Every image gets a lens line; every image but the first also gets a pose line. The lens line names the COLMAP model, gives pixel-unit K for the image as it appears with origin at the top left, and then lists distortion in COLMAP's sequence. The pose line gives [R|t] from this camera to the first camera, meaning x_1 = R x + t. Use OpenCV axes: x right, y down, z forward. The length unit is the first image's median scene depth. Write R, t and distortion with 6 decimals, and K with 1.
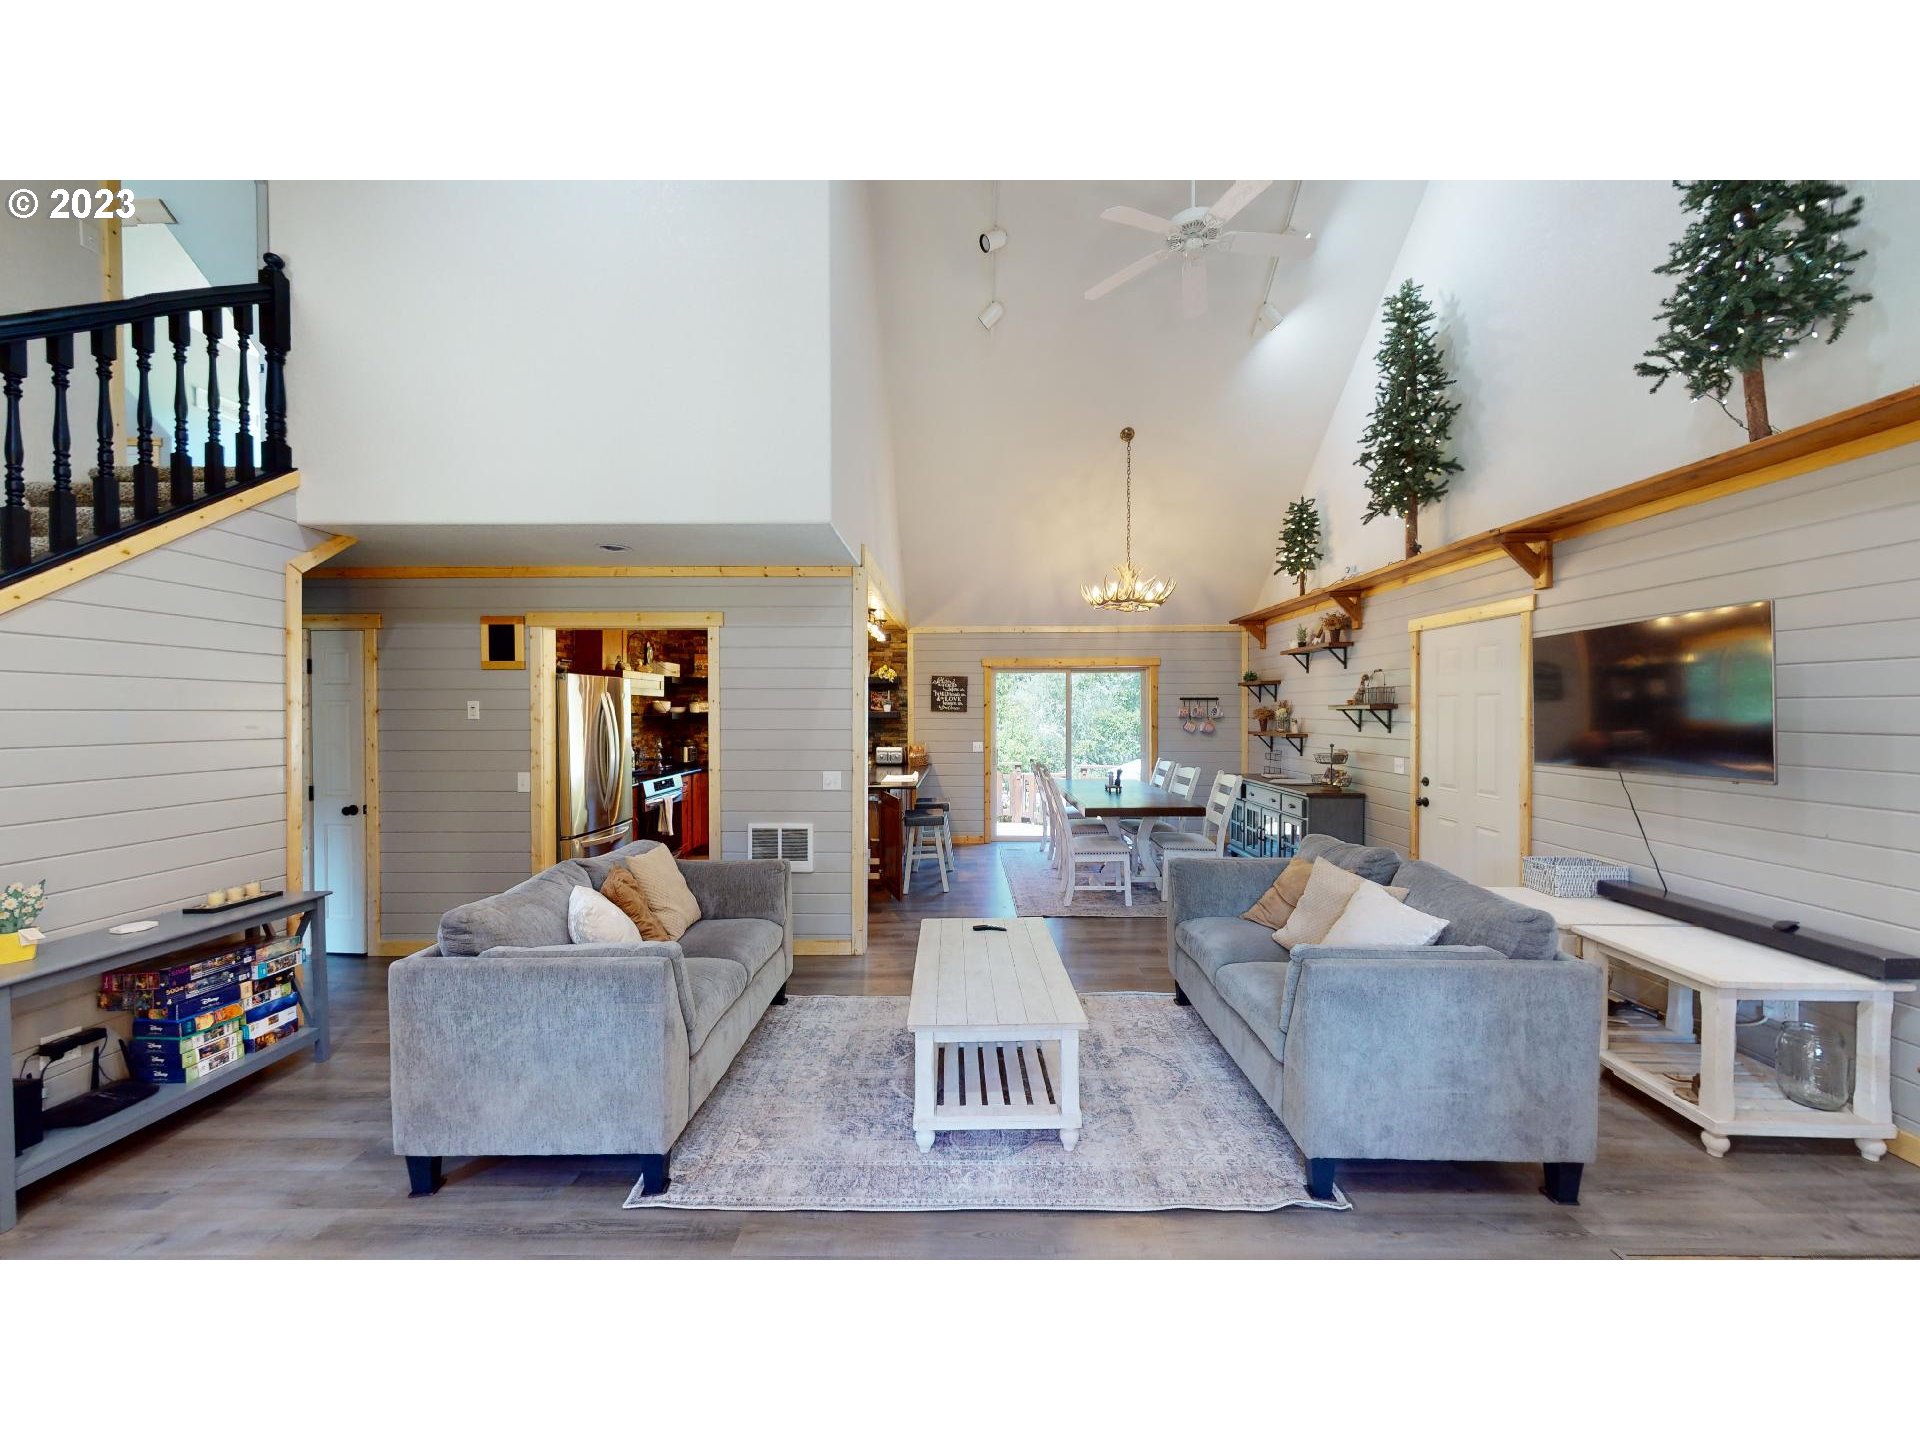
lens RADIAL K [[714.1, 0, 959.9], [0, 714.1, 722.0], [0, 0, 1]] dist [-0.000292, 0.000133]
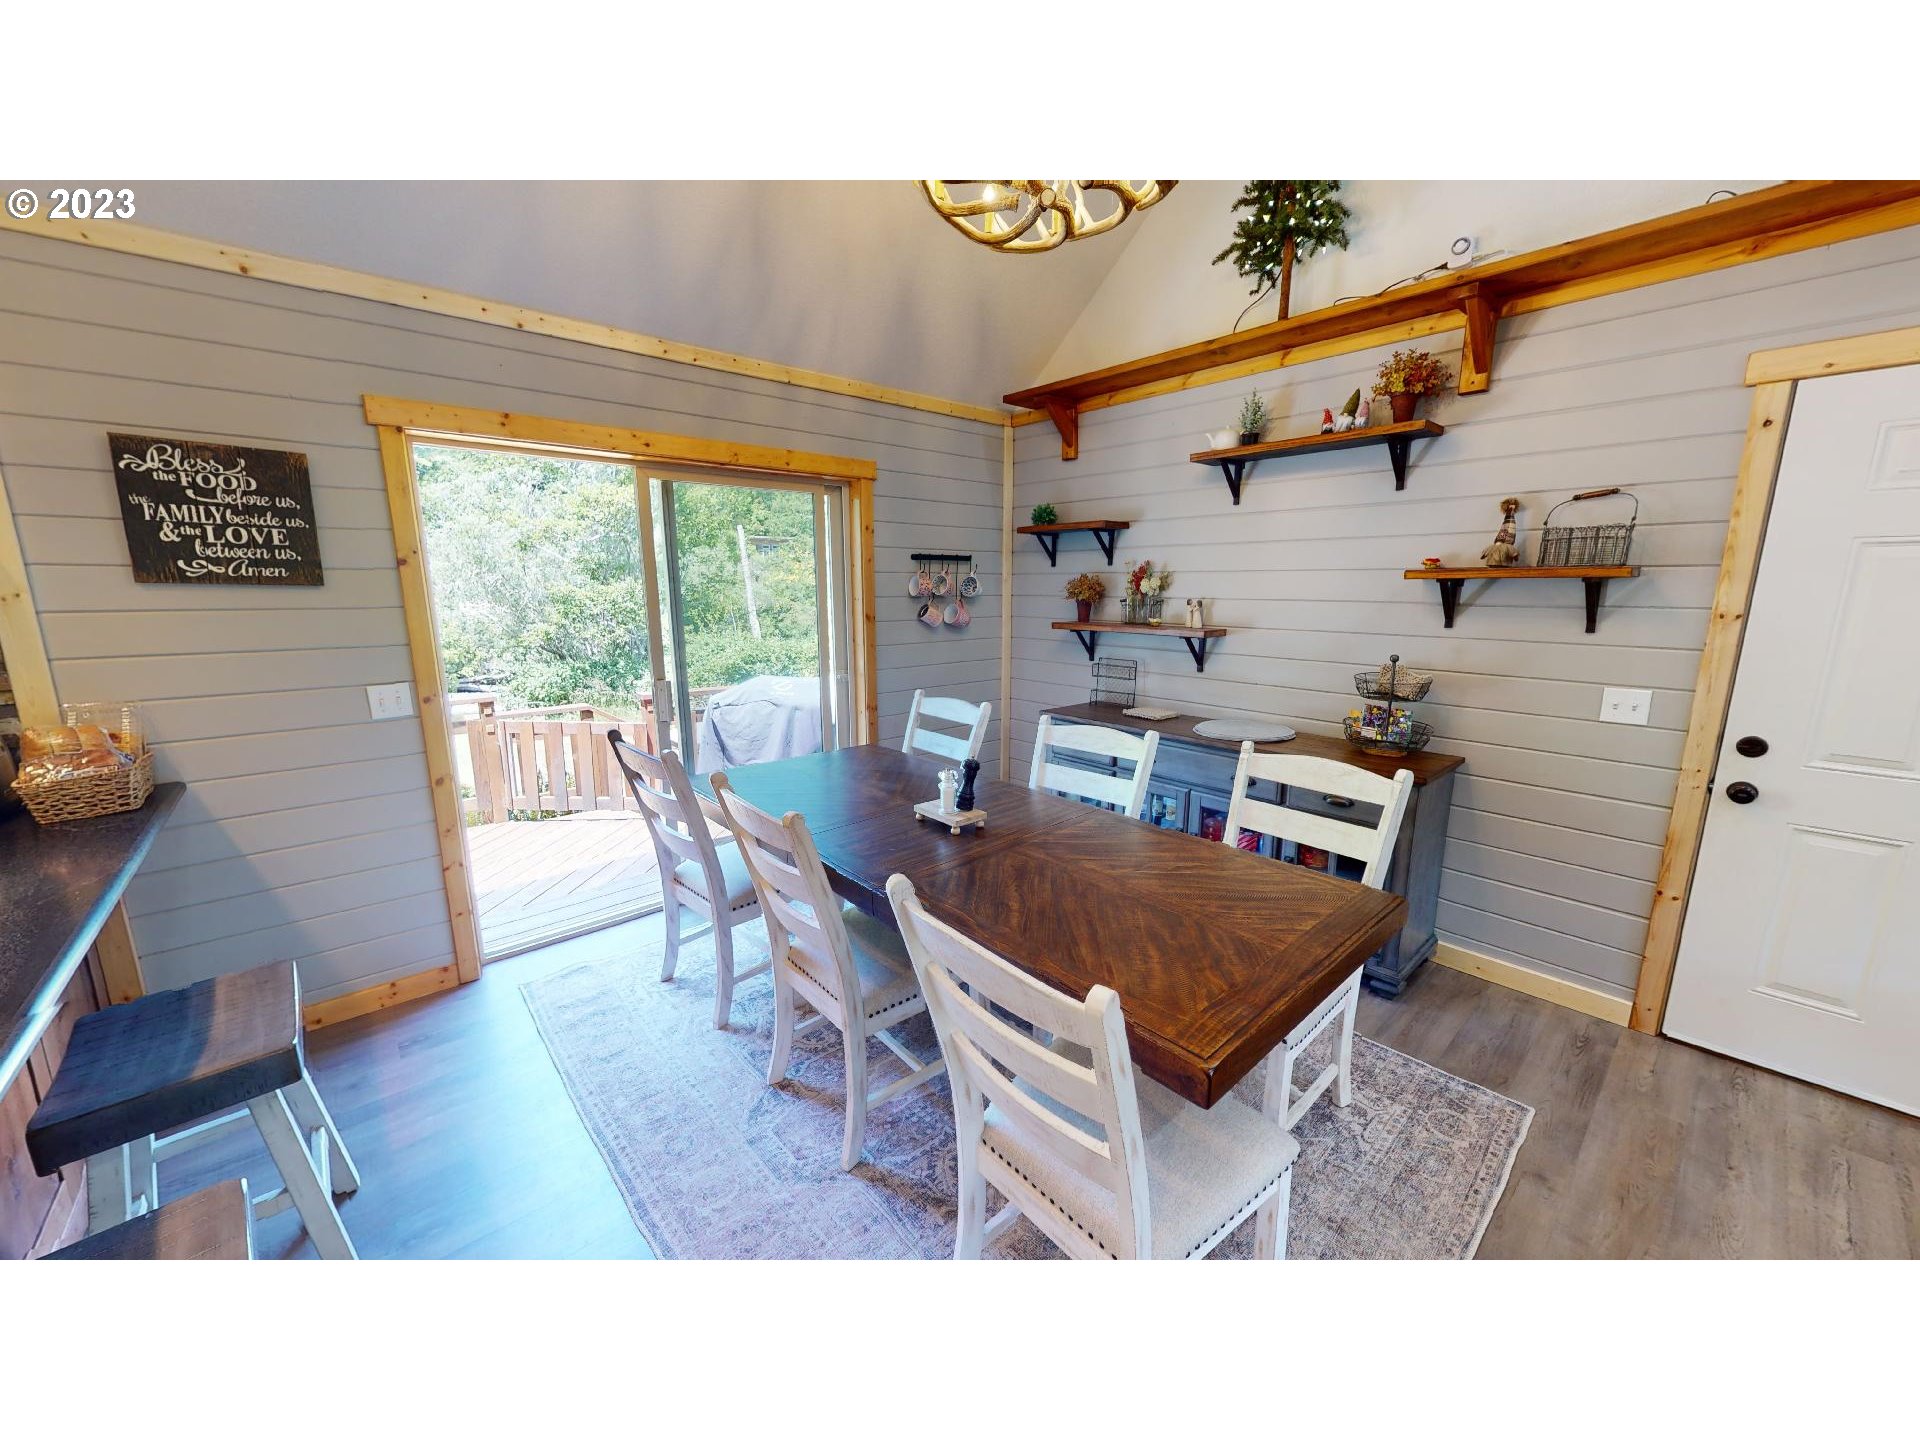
lens RADIAL K [[714.1, 0, 959.9], [0, 714.1, 722.0], [0, 0, 1]] dist [-0.000292, 0.000133]
pose [[0.740215, -0.126453, 0.660372, 0.003332], [0.009232, 0.983974, 0.178071, -0.011693], [-0.672307, -0.125715, 0.729520, 0.842121]]
